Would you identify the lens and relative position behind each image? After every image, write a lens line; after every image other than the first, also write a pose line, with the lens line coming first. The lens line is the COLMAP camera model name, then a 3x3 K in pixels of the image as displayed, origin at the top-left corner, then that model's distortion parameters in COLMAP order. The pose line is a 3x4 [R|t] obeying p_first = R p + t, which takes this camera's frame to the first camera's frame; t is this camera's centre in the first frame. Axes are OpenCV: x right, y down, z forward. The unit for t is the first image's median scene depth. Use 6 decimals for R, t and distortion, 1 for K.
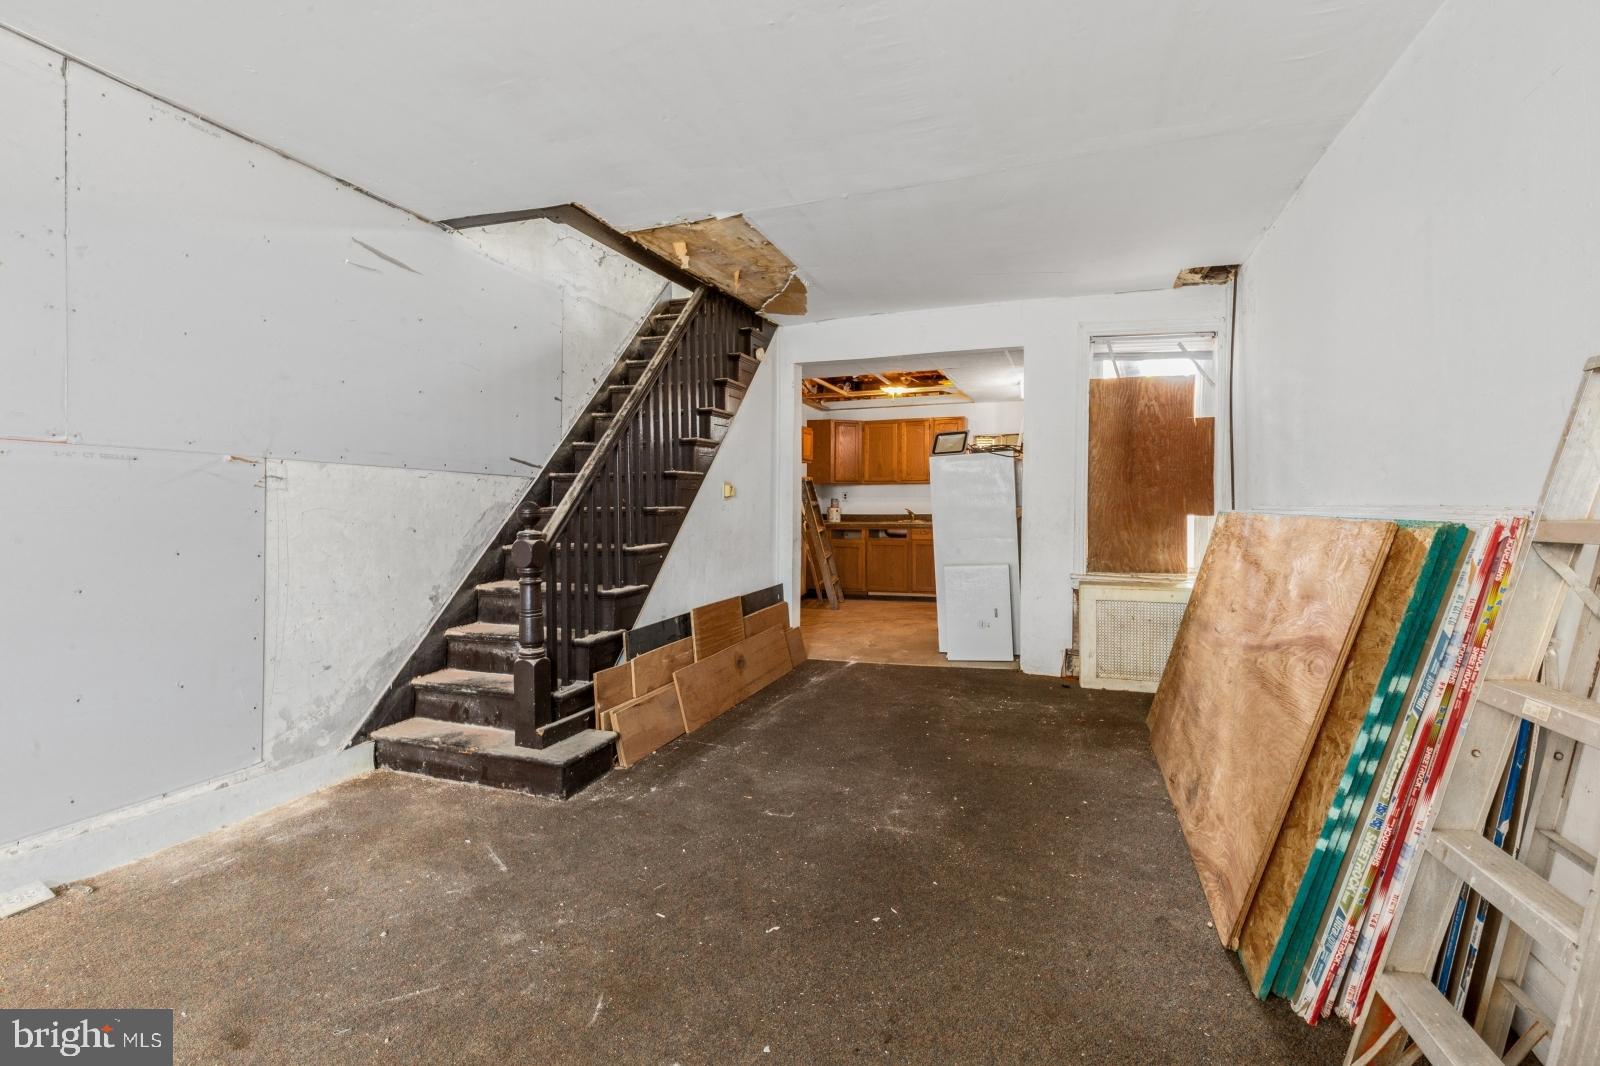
lens RADIAL K [[737.9, 0, 785.9], [0, 737.9, 528.9], [0, 0, 1]] dist [0.006883, -0.000599]
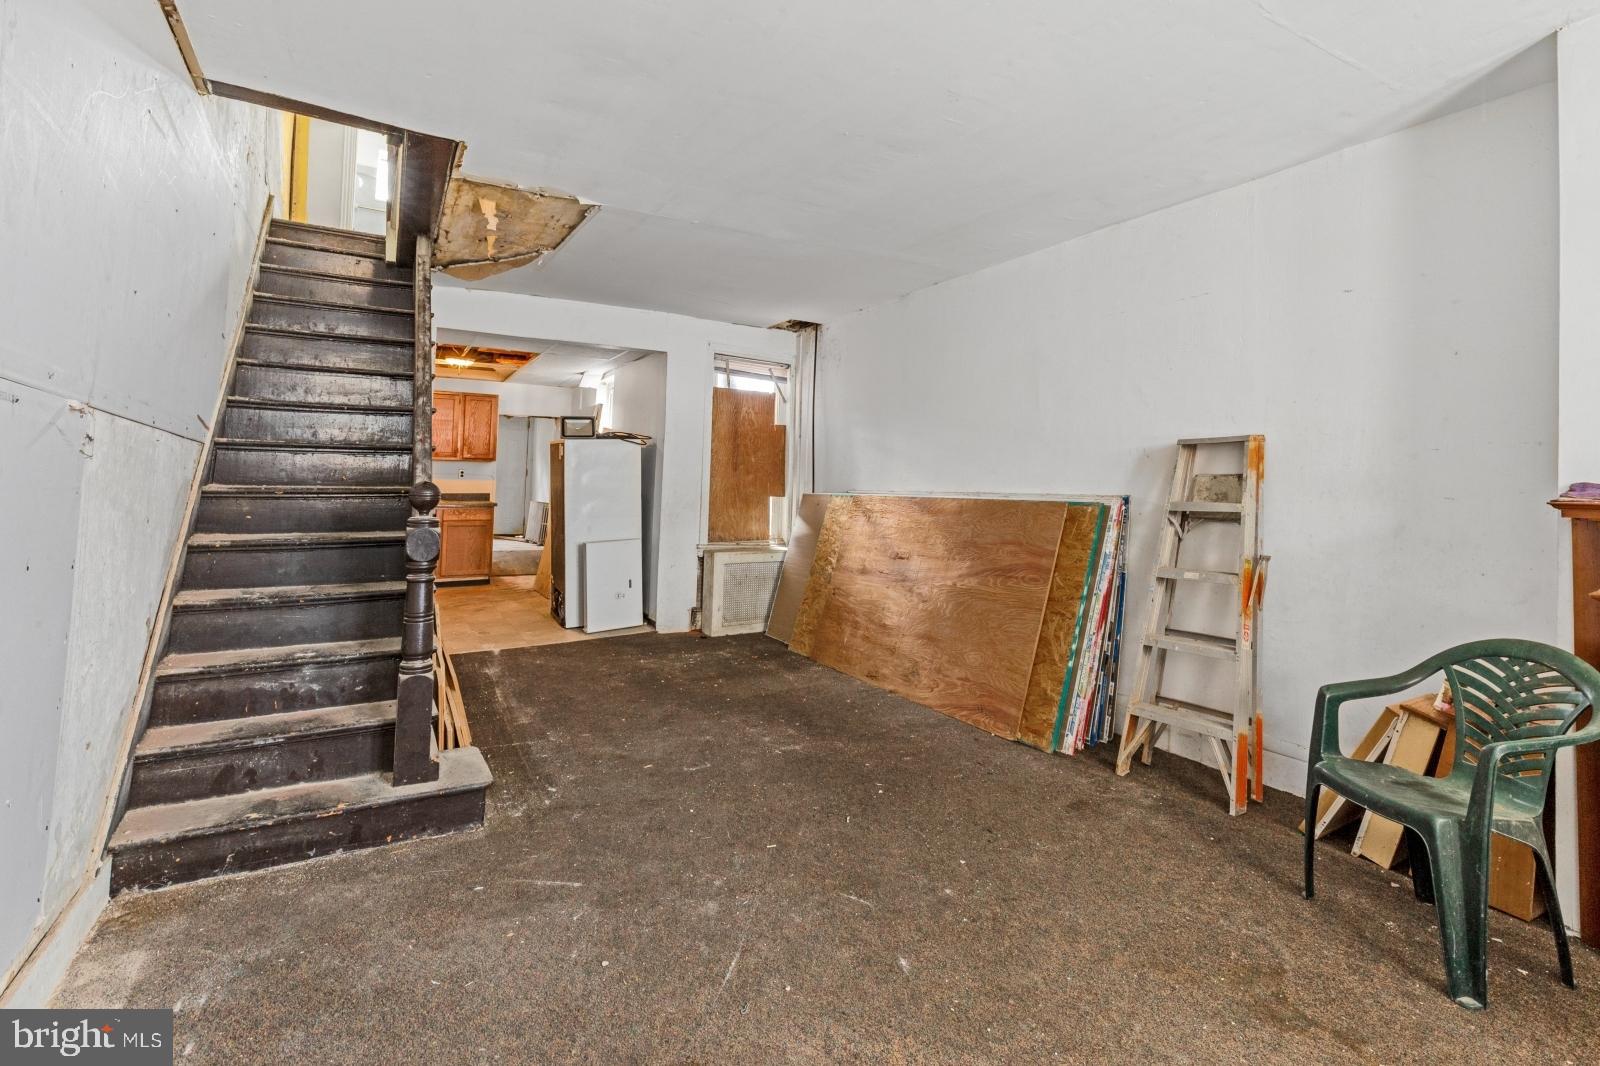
lens RADIAL K [[753.3, 0, 785.2], [0, 753.3, 477.4], [0, 0, 1]] dist [0.002205, 0.000137]
pose [[0.644194, 0.019323, 0.764618, -0.652134], [0.010891, 0.999348, -0.034431, -0.006898], [-0.764785, 0.030507, 0.643563, 0.128680]]
